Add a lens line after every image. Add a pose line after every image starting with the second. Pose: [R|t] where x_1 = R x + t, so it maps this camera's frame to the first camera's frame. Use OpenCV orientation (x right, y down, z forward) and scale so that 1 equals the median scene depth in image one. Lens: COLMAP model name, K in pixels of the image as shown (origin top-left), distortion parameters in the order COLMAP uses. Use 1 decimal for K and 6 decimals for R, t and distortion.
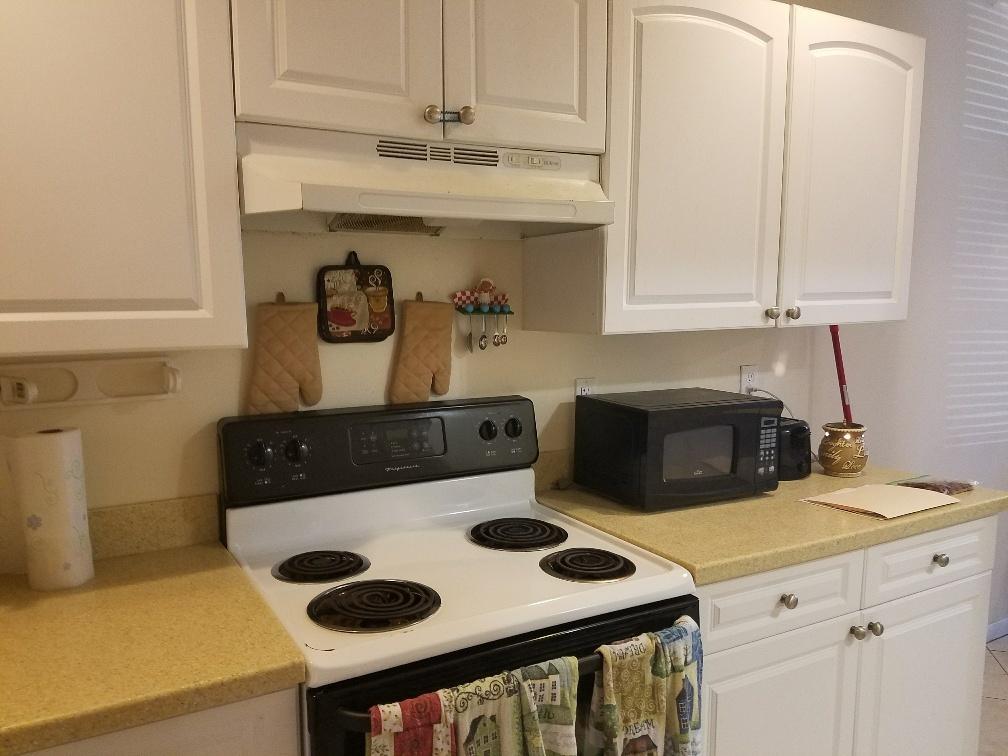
lens RADIAL K [[777.6, 0, 504.4], [0, 777.6, 397.0], [0, 0, 1]] dist [0.126053, -0.180394]
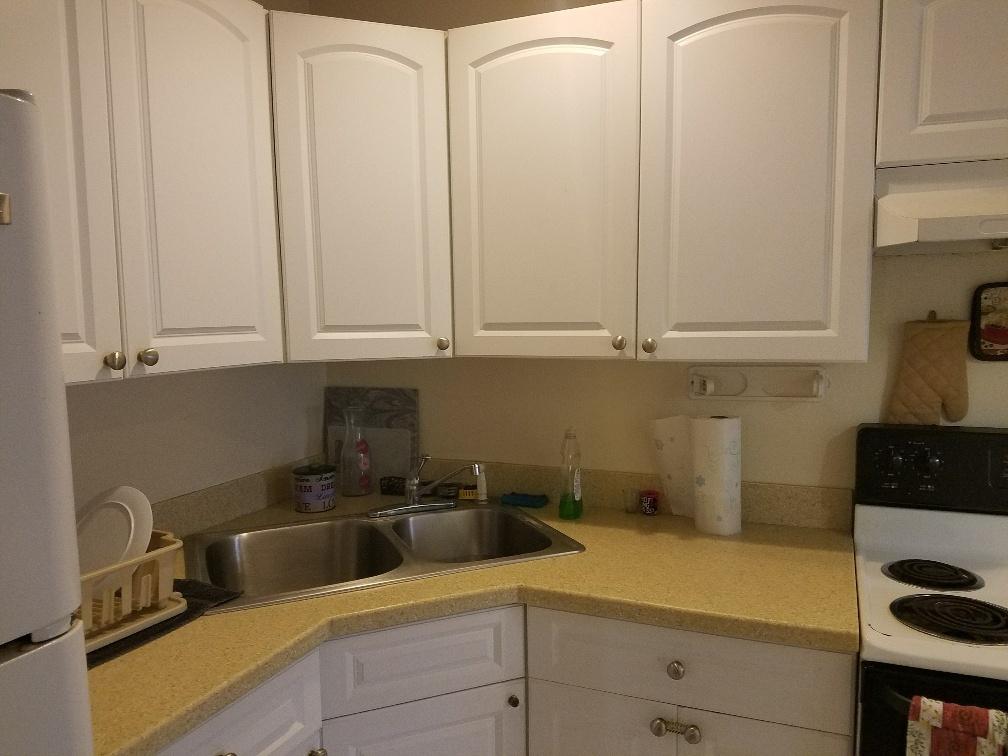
lens RADIAL K [[799.9, 0, 504.0], [0, 799.9, 378.0], [0, 0, 1]] dist [-0.008534, -0.010187]
pose [[0.618768, 0.067834, -0.782640, 0.247567], [-0.089050, 0.995900, 0.015913, -0.011739], [0.780510, 0.059847, 0.622272, -0.127308]]
